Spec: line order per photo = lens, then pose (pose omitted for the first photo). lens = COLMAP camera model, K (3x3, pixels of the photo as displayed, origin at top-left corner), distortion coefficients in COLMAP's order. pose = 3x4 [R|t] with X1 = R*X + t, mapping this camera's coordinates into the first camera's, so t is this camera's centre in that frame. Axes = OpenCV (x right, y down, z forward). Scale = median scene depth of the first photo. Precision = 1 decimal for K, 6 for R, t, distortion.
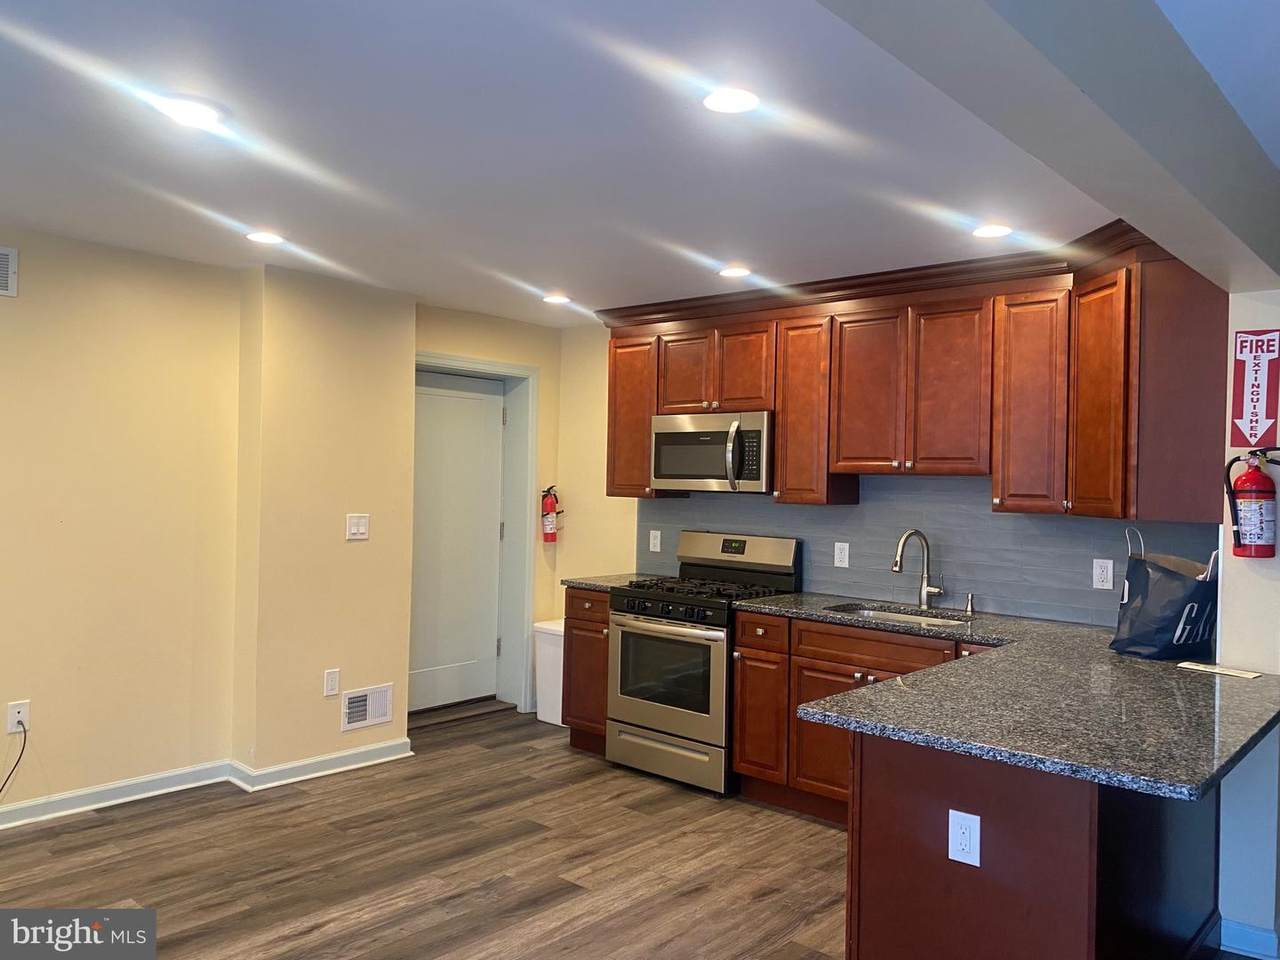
lens RADIAL K [[971.1, 0, 627.2], [0, 971.1, 475.8], [0, 0, 1]] dist [0.004256, -0.006133]
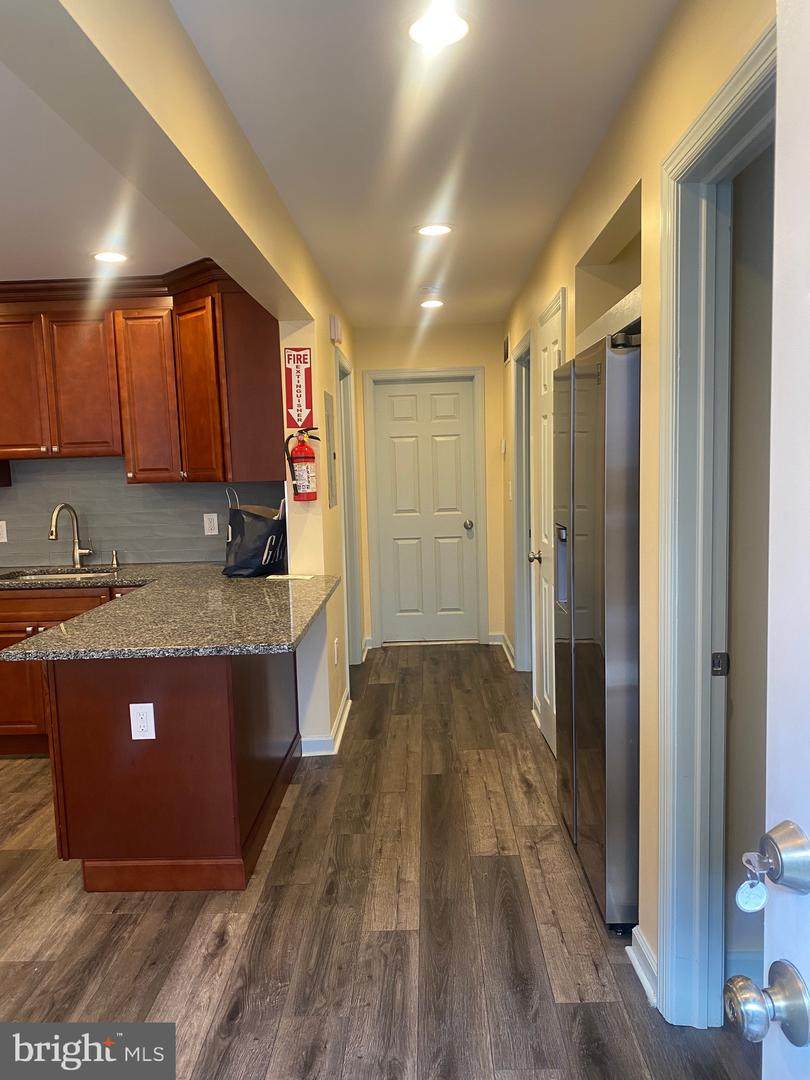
lens RADIAL K [[819.4, 0, 398.8], [0, 819.4, 544.7], [0, 0, 1]] dist [0.004256, -0.006133]
pose [[0.759986, -0.109686, 0.640617, -0.054730], [0.044676, 0.992141, 0.116873, 0.006741], [-0.648402, -0.060202, 0.758914, -0.052529]]
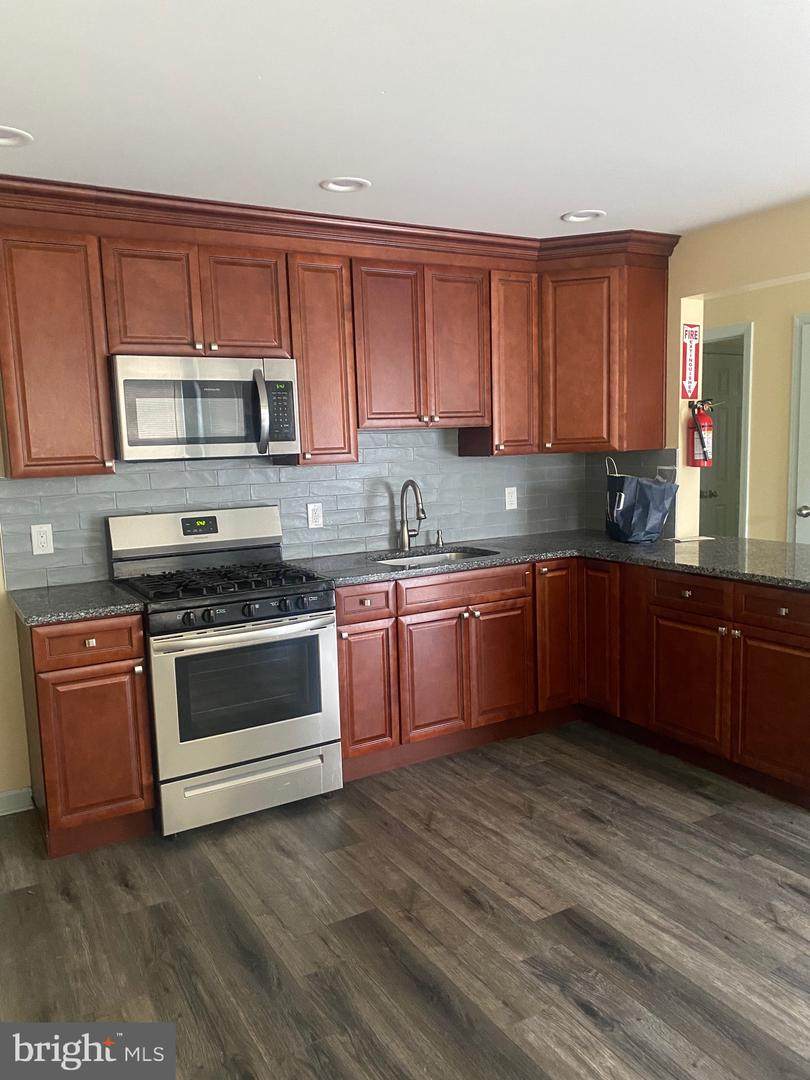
lens RADIAL K [[819.4, 0, 397.1], [0, 819.4, 544.4], [0, 0, 1]] dist [0.004256, -0.006133]
pose [[0.315092, -0.151212, 0.936938, -0.680496], [0.041554, 0.988477, 0.145555, -0.007621], [-0.948151, -0.006929, 0.317744, 0.858146]]
